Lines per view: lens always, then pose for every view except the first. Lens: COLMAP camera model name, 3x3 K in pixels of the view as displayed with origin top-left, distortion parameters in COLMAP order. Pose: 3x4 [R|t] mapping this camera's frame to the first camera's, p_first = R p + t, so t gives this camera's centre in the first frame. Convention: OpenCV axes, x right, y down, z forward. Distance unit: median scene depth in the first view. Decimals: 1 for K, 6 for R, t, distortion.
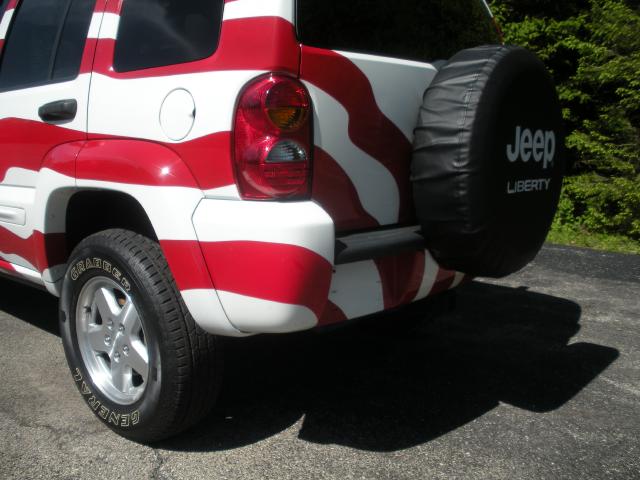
lens RADIAL K [[673.6, 0, 329.7], [0, 673.6, 228.4], [0, 0, 1]] dist [-0.309499, 0.374366]
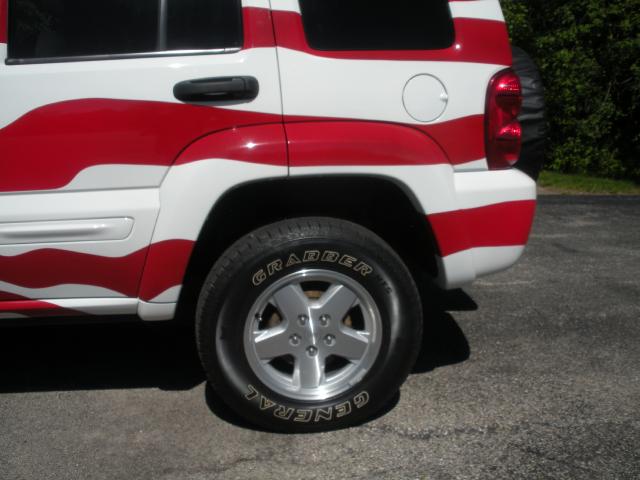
lens RADIAL K [[673.6, 0, 329.7], [0, 673.6, 228.4], [0, 0, 1]] dist [-0.309499, 0.374366]
pose [[0.652323, -0.158064, 0.741276, -1.182606], [0.116295, 0.987305, 0.108185, -0.097621], [-0.748966, 0.015635, 0.662424, 0.395160]]
